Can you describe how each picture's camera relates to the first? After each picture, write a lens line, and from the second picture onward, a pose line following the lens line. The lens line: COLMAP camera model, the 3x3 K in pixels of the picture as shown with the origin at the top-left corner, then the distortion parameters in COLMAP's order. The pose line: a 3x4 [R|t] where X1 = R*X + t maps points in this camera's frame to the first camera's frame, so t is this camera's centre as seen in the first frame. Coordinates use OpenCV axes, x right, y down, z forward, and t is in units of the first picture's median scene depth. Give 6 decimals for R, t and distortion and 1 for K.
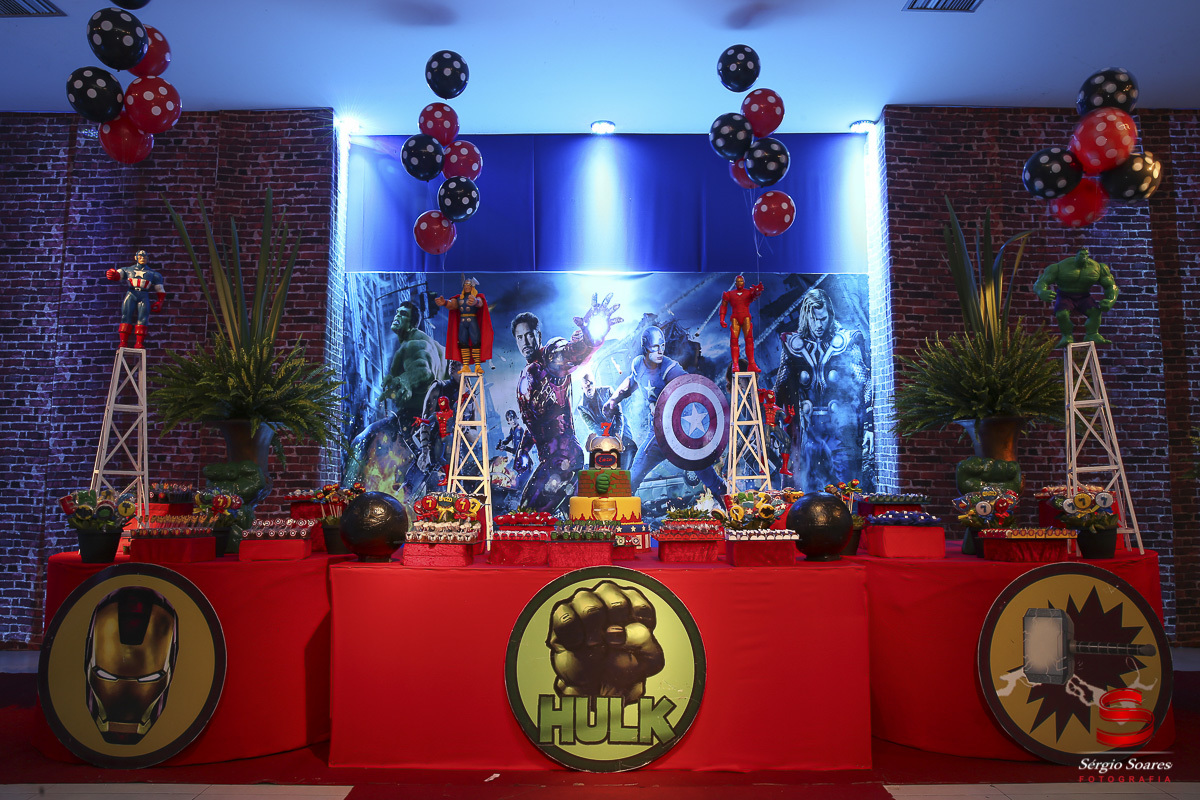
lens RADIAL K [[958.8, 0, 599.6], [0, 958.8, 400.3], [0, 0, 1]] dist [-0.004456, -0.002663]
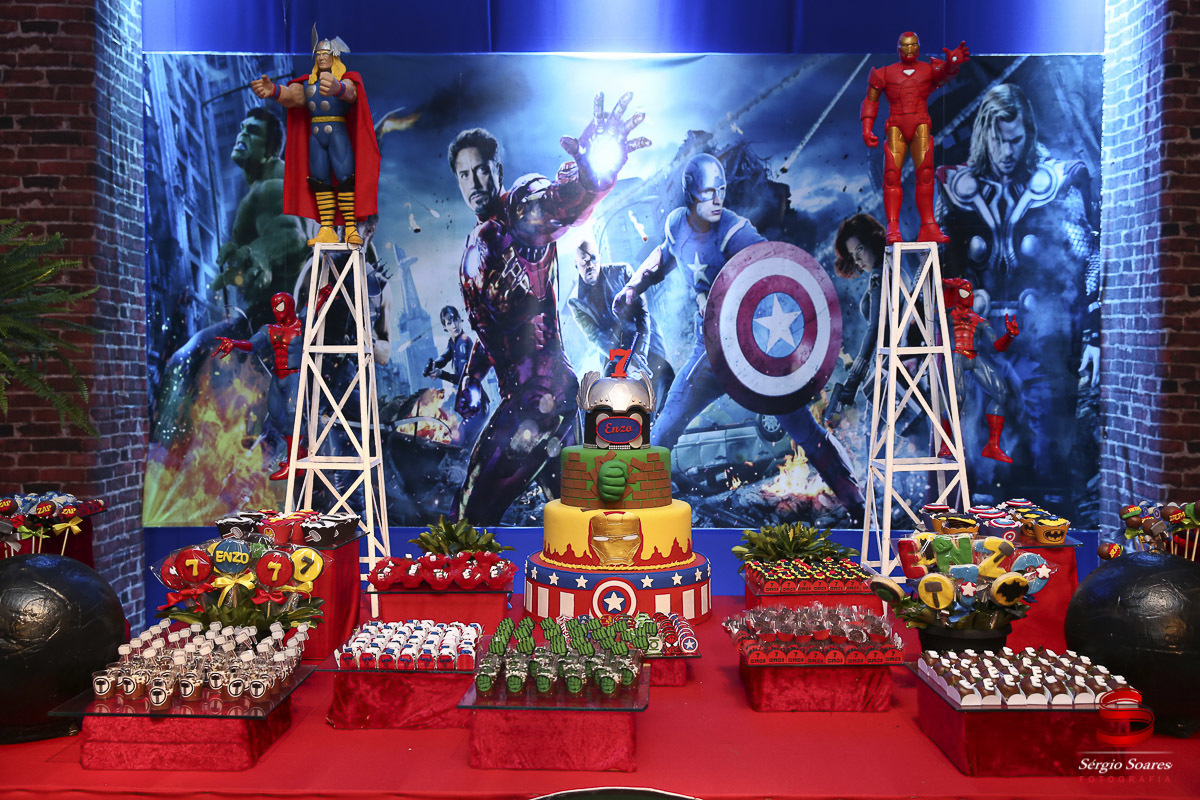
lens RADIAL K [[1122.5, 0, 597.2], [0, 1122.5, 402.4], [0, 0, 1]] dist [0.010305, 0.000000]
pose [[0.999937, 0.002725, -0.010901, 0.001300], [-0.001363, 0.992392, 0.123115, -0.014958], [0.011154, -0.123092, 0.992333, 0.343356]]
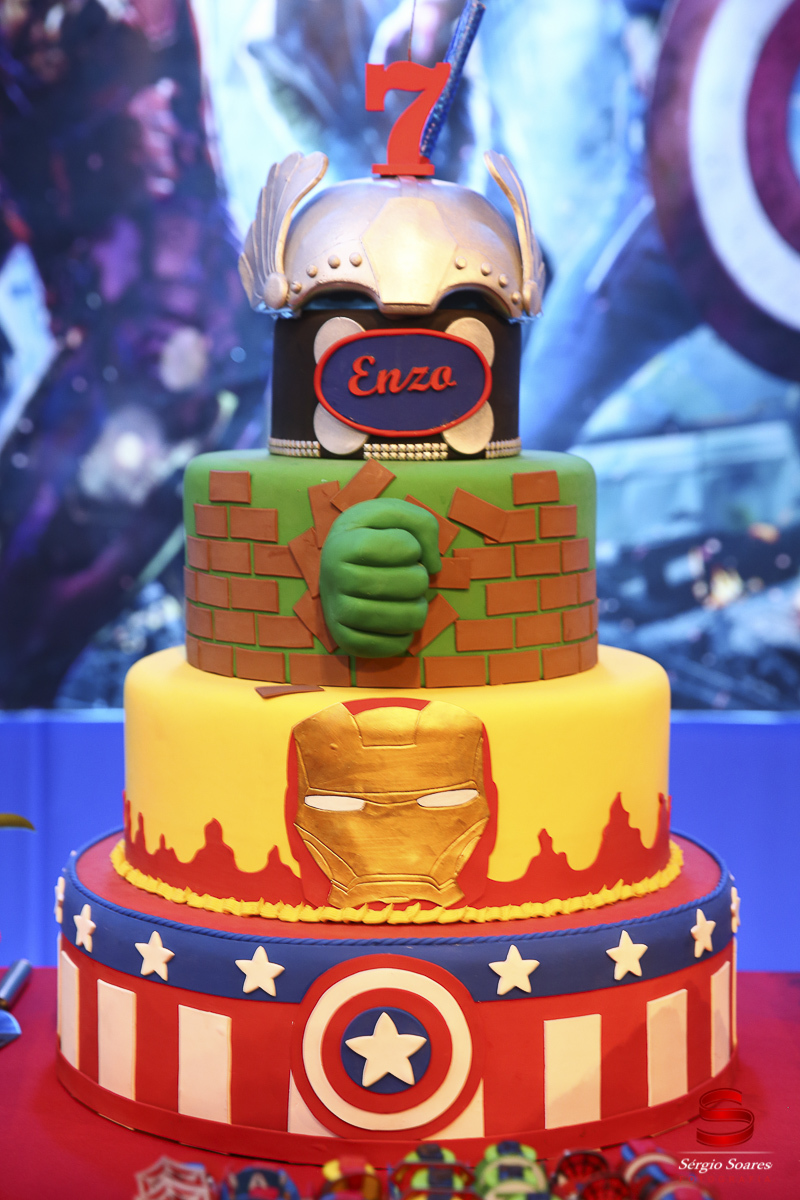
lens RADIAL K [[2184.8, 0, 375.3], [0, 2184.8, 714.7], [0, 0, 1]] dist [0.191610, 0.000000]
pose [[0.999989, 0.000611, 0.004696, 0.001204], [-0.001761, 0.968509, 0.248974, 0.025621], [-0.004396, -0.248979, 0.968499, 0.547539]]
